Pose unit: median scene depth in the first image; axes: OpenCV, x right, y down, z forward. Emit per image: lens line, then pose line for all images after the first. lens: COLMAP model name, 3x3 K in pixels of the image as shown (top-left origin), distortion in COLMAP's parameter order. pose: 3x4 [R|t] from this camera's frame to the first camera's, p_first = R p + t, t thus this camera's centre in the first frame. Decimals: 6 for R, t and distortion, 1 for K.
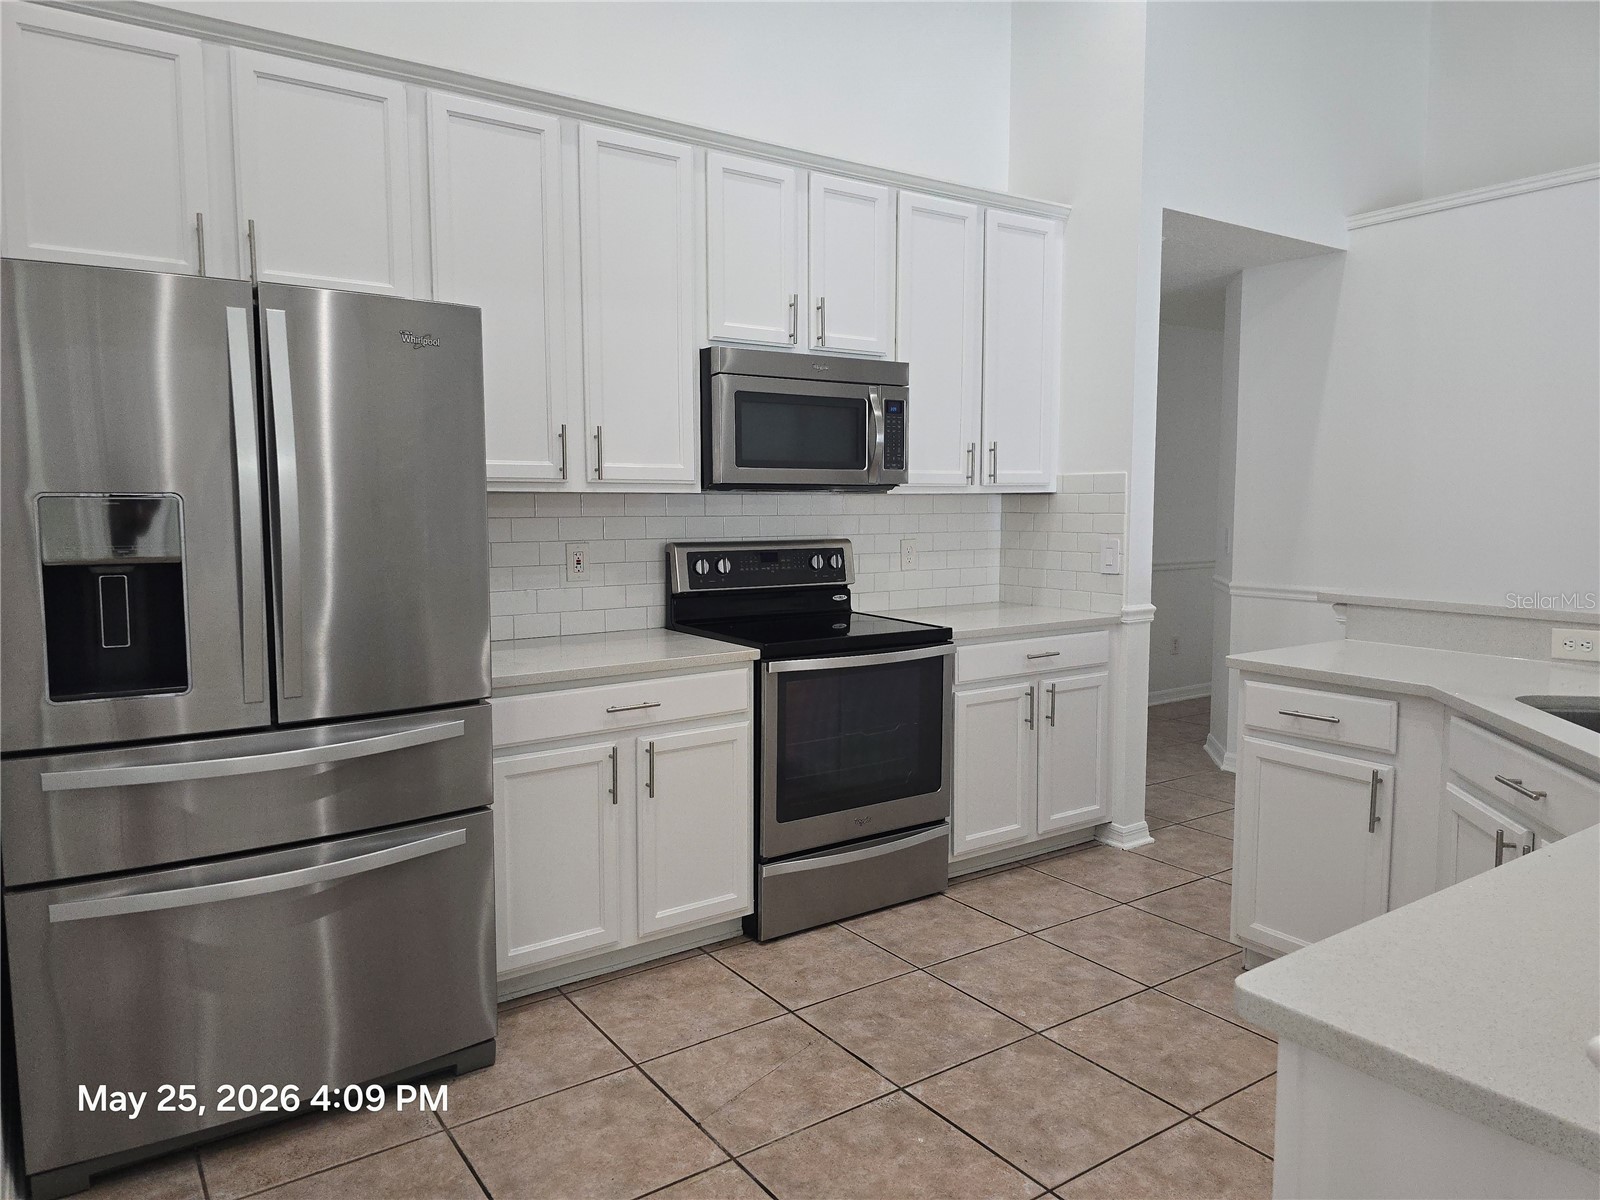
lens RADIAL K [[1075.5, 0, 799.3], [0, 1075.5, 595.3], [0, 0, 1]] dist [0.057417, -0.057436]
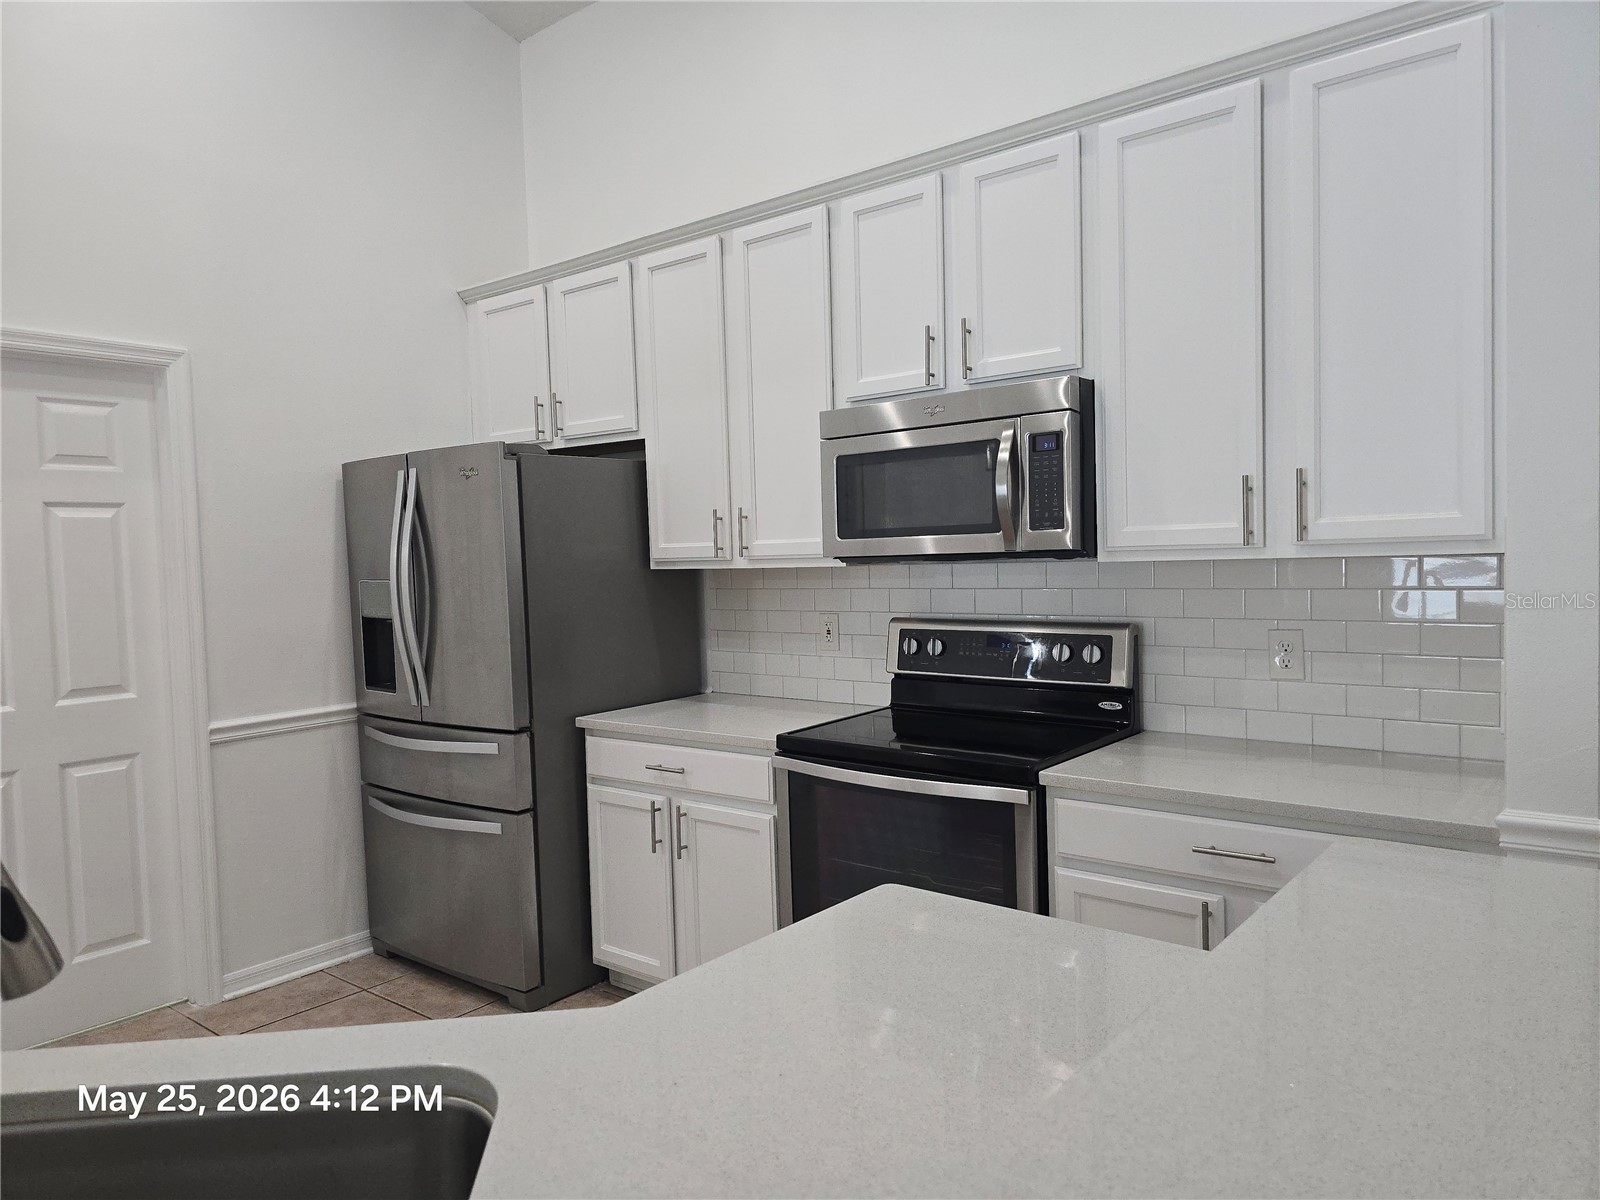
lens RADIAL K [[1075.5, 0, 790.2], [0, 1075.5, 607.3], [0, 0, 1]] dist [0.057417, -0.057436]
pose [[0.270725, 0.041263, -0.961772, 0.797782], [-0.058606, 0.997934, 0.026317, -0.082387], [0.960871, 0.049241, 0.272584, 0.710380]]
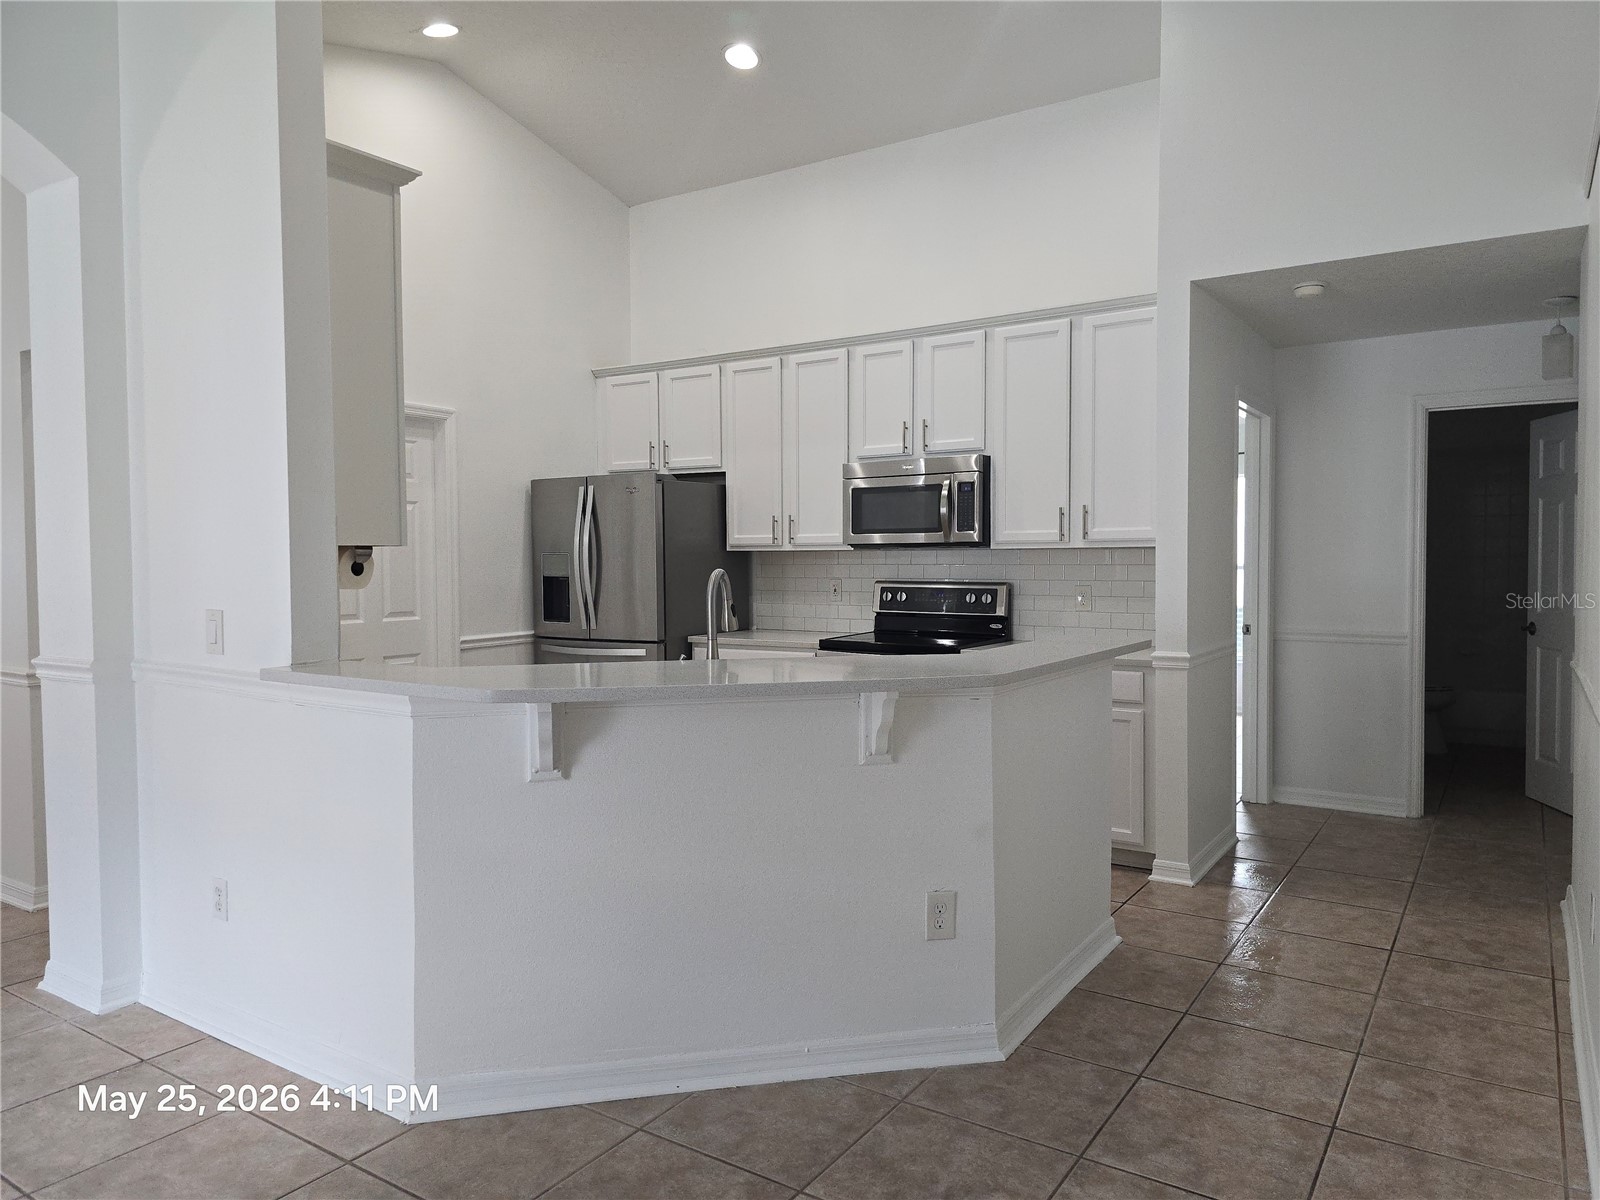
lens RADIAL K [[1075.5, 0, 808.3], [0, 1075.5, 603.1], [0, 0, 1]] dist [0.057417, -0.057436]
pose [[0.369742, 0.038295, -0.928345, 1.431770], [-0.080539, 0.996710, 0.009038, -0.023434], [0.925637, 0.071426, 0.371610, 0.333285]]
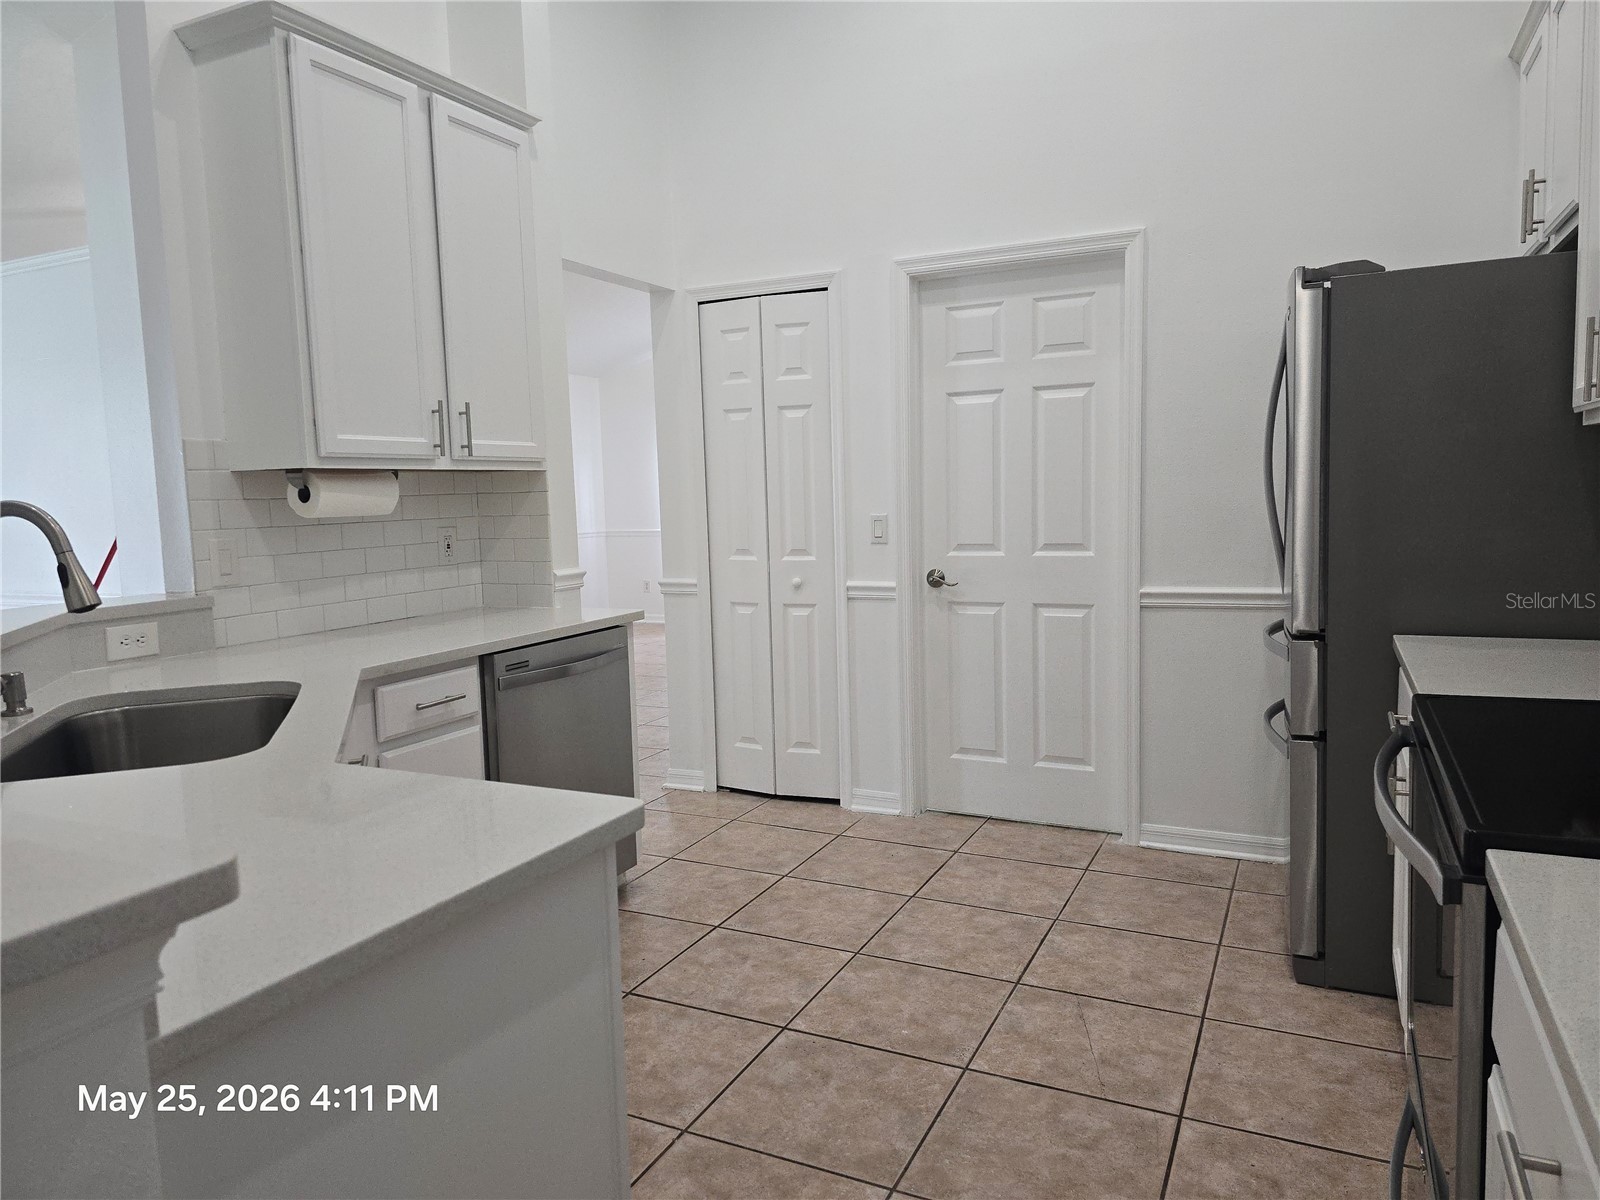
lens RADIAL K [[1075.5, 0, 800.4], [0, 1075.5, 594.4], [0, 0, 1]] dist [0.057417, -0.057436]
pose [[-0.868746, 0.073025, -0.489844, 0.487271], [-0.017345, 0.983977, 0.177450, -0.093606], [0.494954, 0.162656, -0.853560, 1.237592]]
